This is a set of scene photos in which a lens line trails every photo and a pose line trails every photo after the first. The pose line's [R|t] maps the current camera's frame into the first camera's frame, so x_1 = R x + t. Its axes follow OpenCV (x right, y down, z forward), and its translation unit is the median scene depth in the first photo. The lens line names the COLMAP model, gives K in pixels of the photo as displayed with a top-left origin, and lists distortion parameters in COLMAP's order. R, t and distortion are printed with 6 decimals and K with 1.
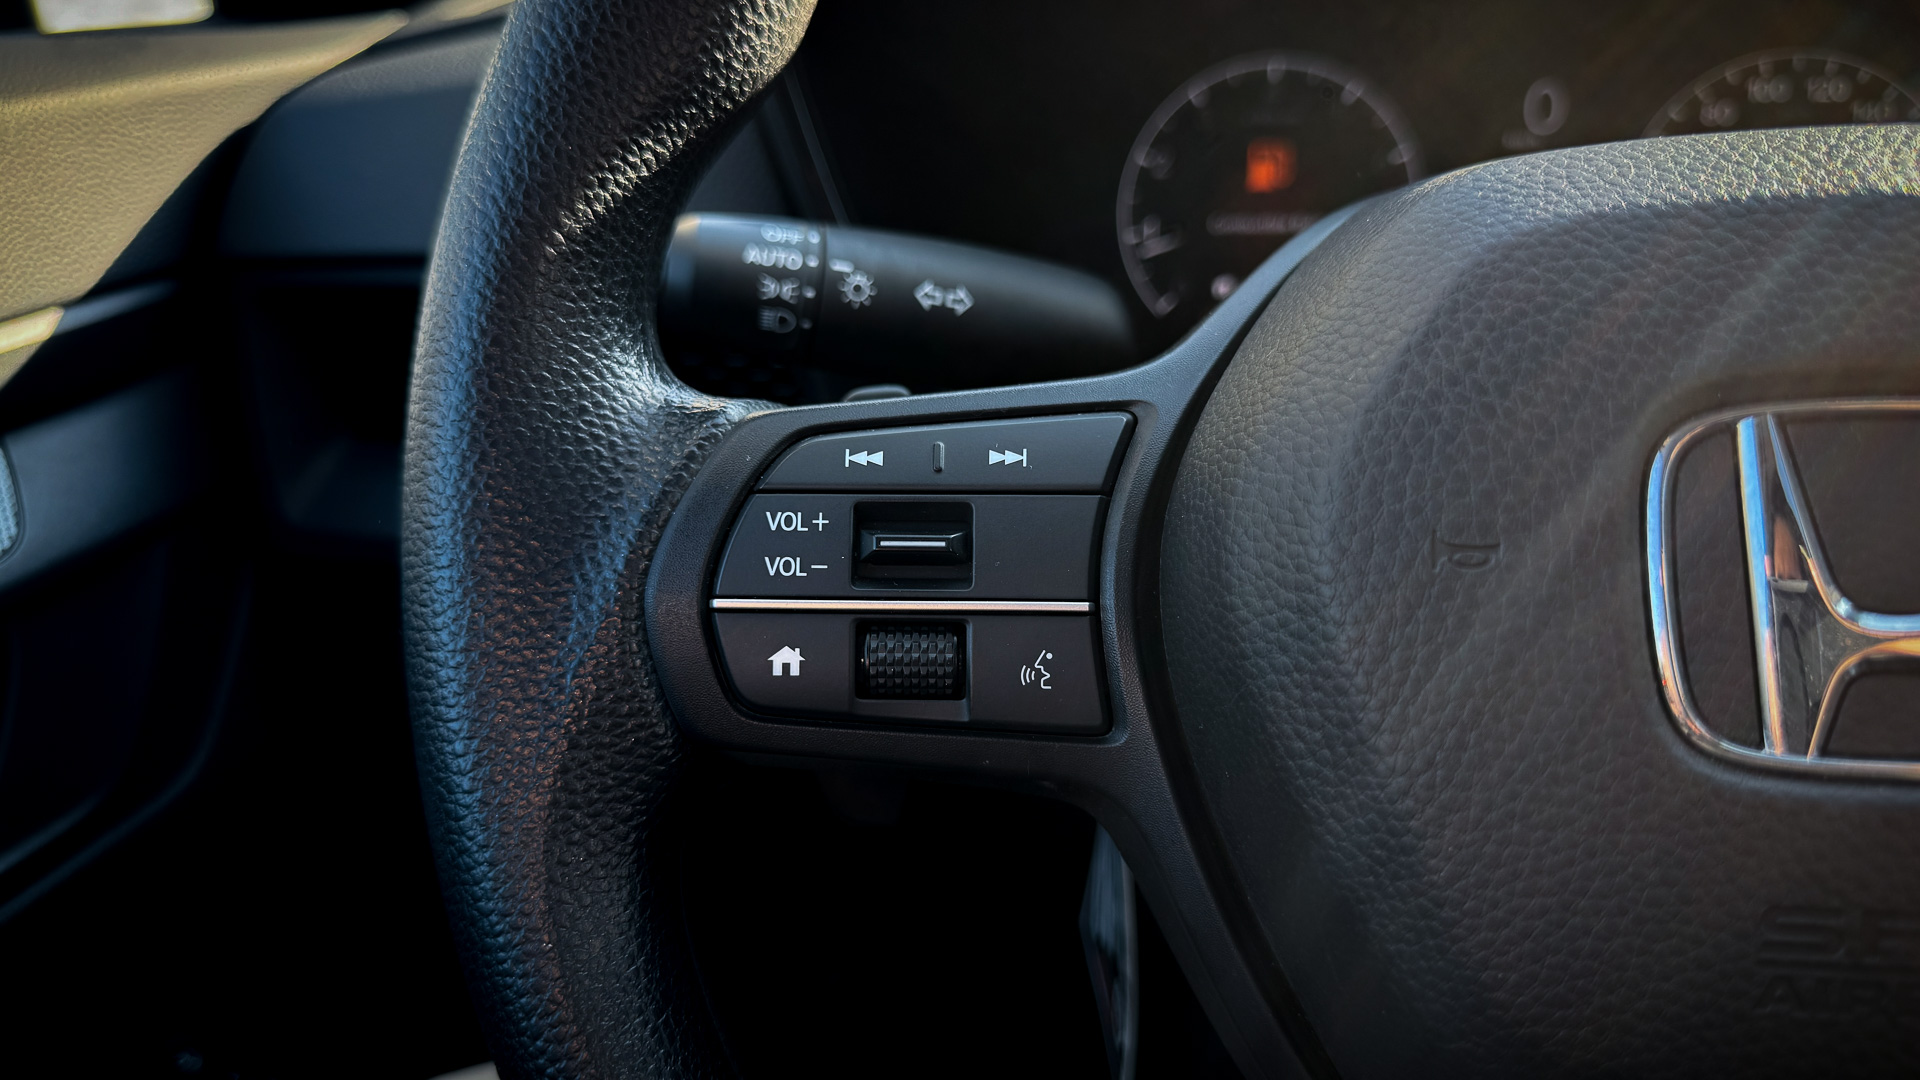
lens RADIAL K [[1419.5, 0, 1011.3], [0, 1419.5, 570.3], [0, 0, 1]] dist [-0.005978, -0.001506]
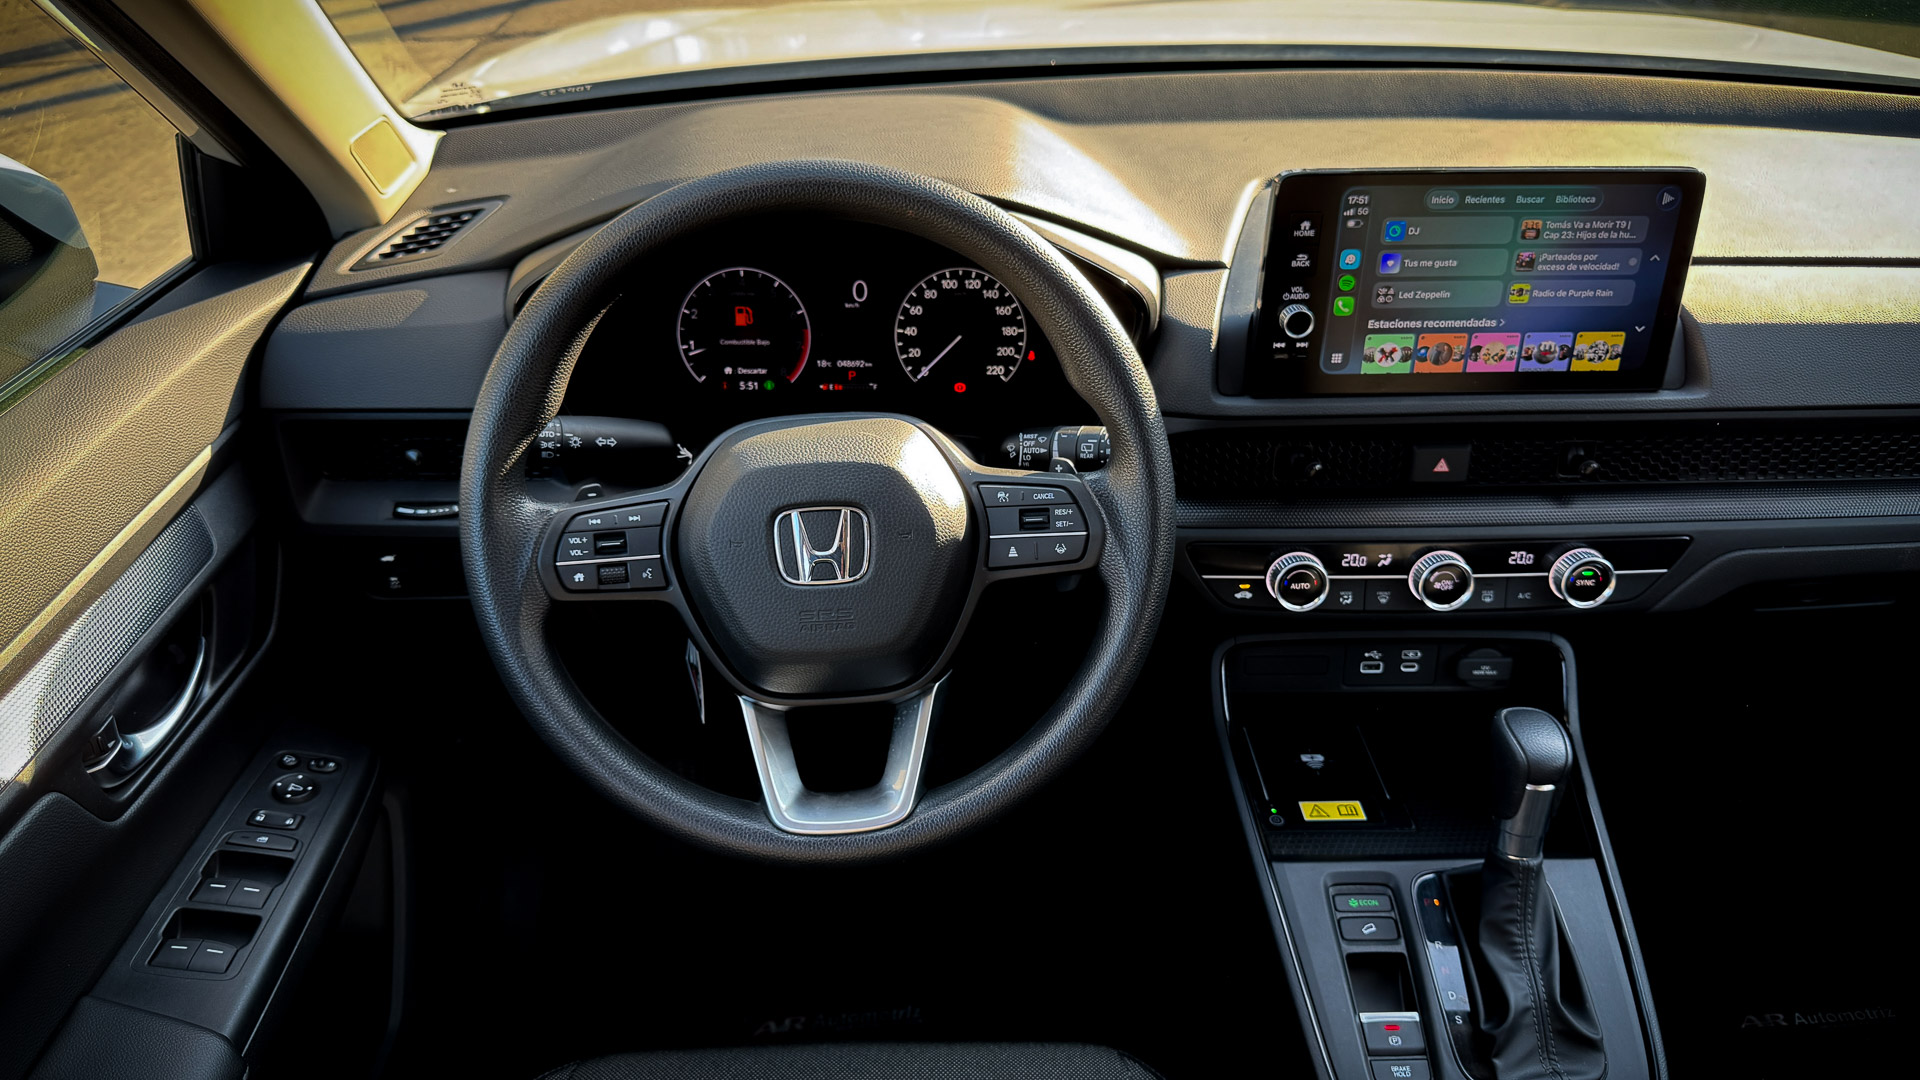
lens RADIAL K [[1318.1, 0, 960.0], [0, 1318.1, 540.0], [0, 0, 1]] dist [0.175131, -0.472131]
pose [[0.971170, -0.084039, 0.223083, 0.045492], [0.058220, 0.991077, 0.119902, -0.399744], [-0.231169, -0.103458, 0.967397, -2.661944]]
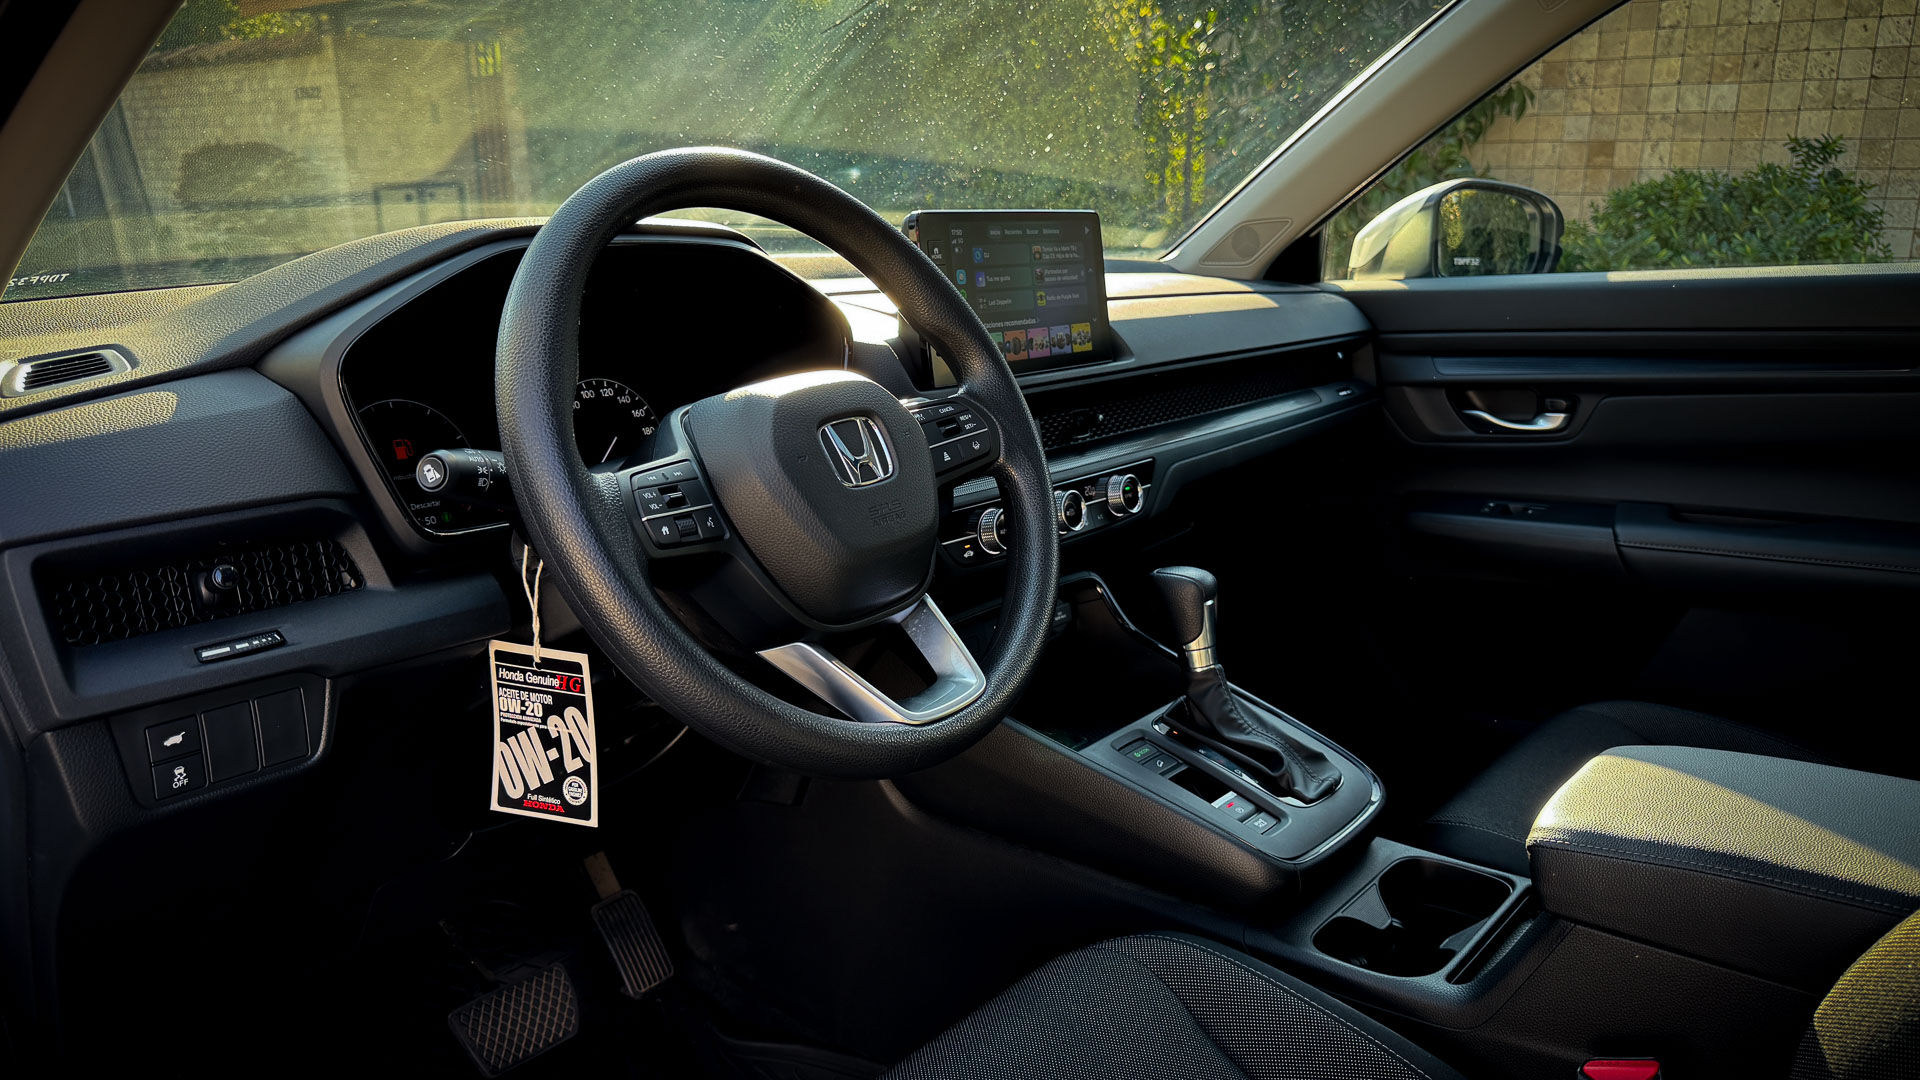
lens RADIAL K [[1328.1, 0, 960.0], [0, 1328.1, 540.0], [0, 0, 1]] dist [0.038421, -0.092448]
pose [[0.458176, -0.156499, 0.874976, -2.712038], [0.378946, 0.924830, -0.033017, 0.471038], [-0.804037, 0.346696, 0.483039, -1.190471]]
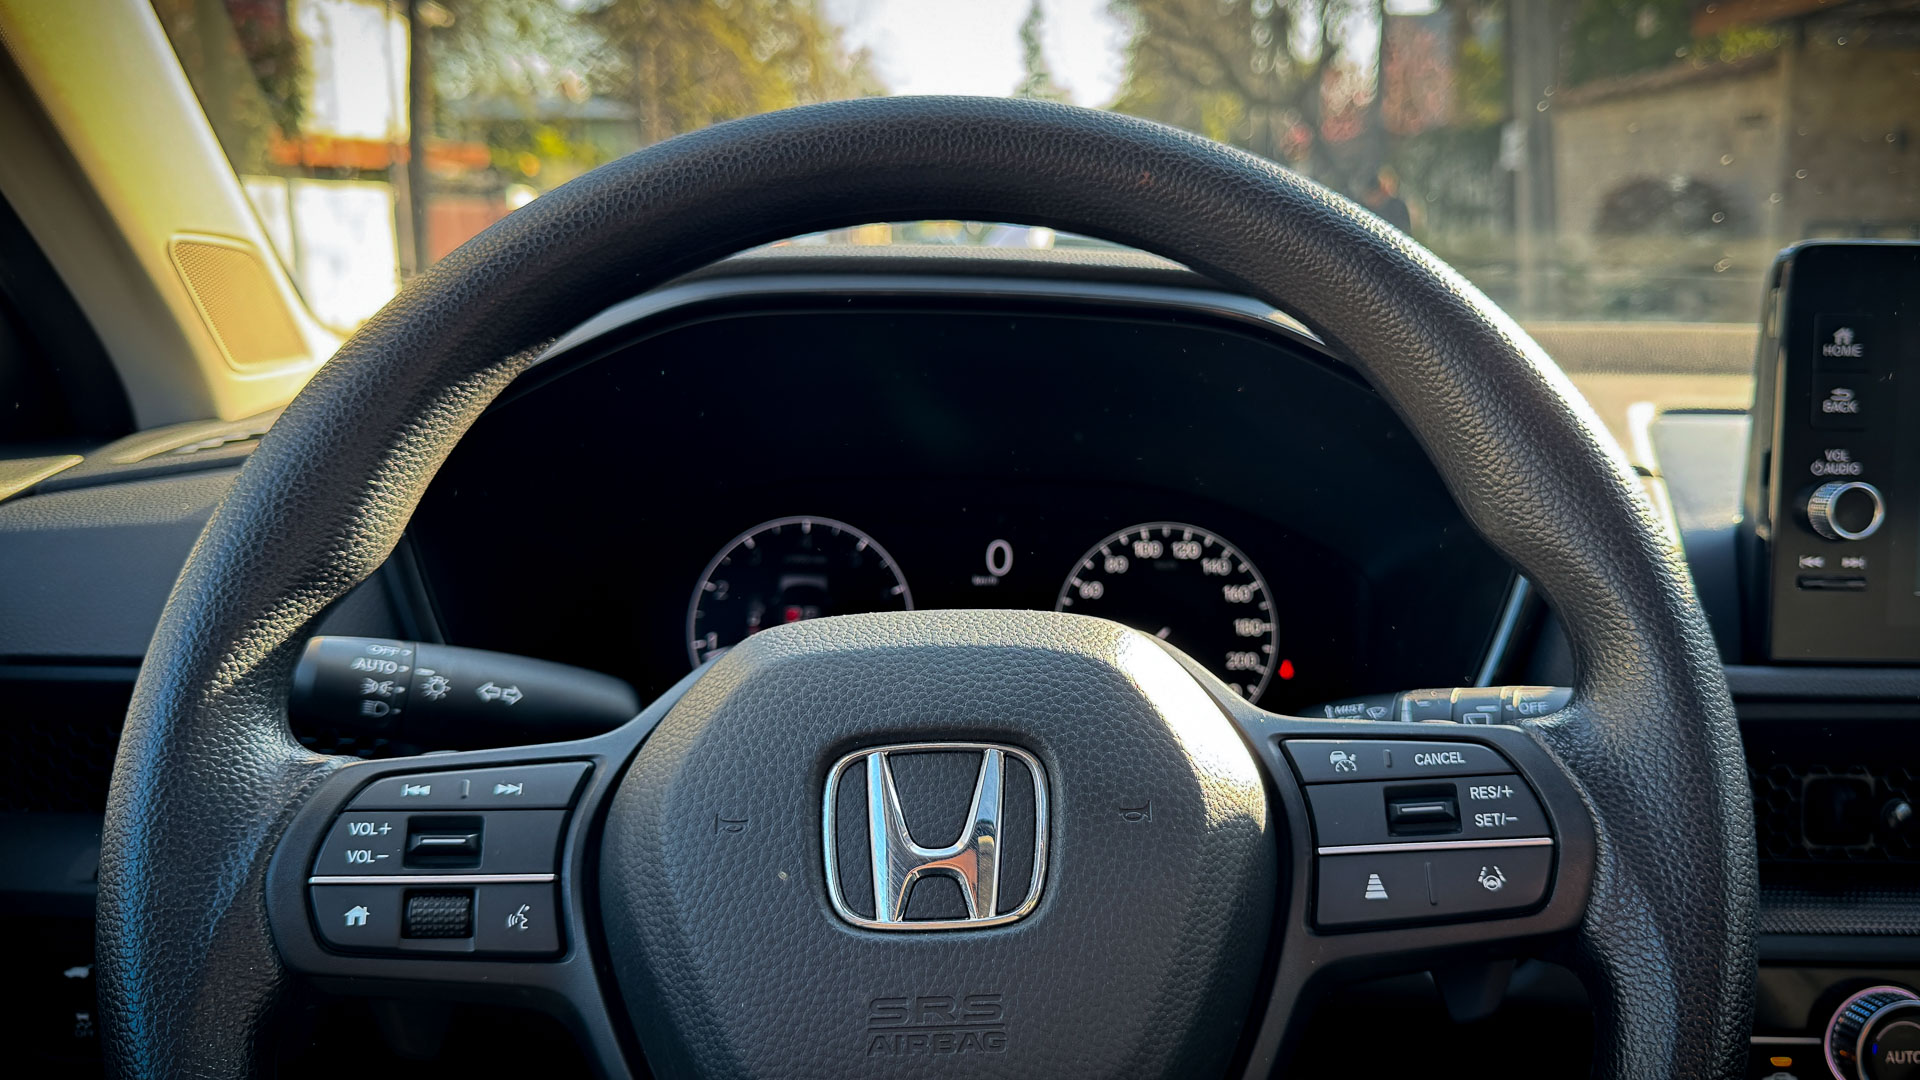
lens RADIAL K [[1504.9, 0, 1043.8], [0, 1504.9, 561.9], [0, 0, 1]] dist [0.129765, -0.319278]
pose [[0.974242, 0.023955, 0.224229, 0.202649], [0.037051, 0.963825, -0.263949, 0.159825], [-0.222440, 0.265458, 0.938111, -0.895233]]
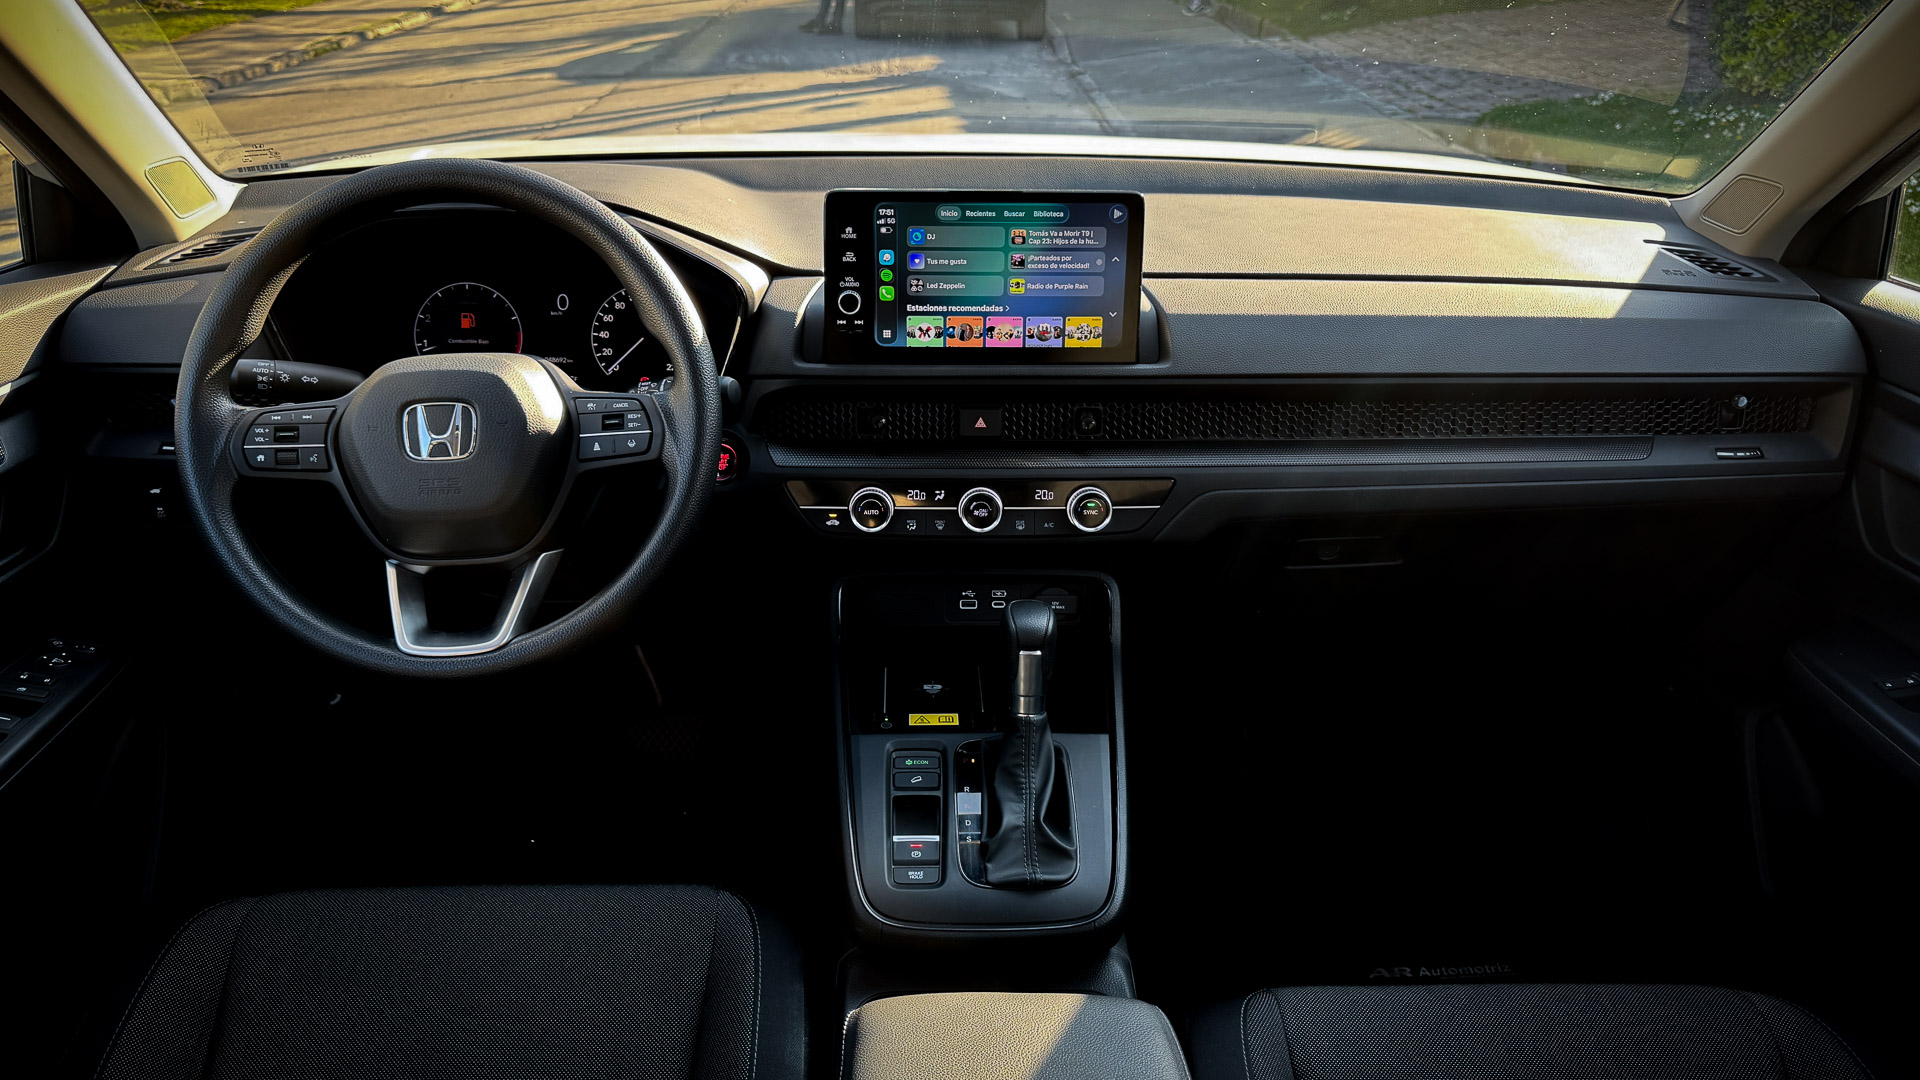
lens RADIAL K [[1345.6, 0, 960.0], [0, 1345.6, 540.0], [0, 0, 1]] dist [0.086318, -0.184972]
pose [[0.965732, -0.044455, 0.255706, 0.988118], [0.049330, 0.998702, -0.012683, 0.535057], [-0.254810, 0.024862, 0.966671, -4.271421]]
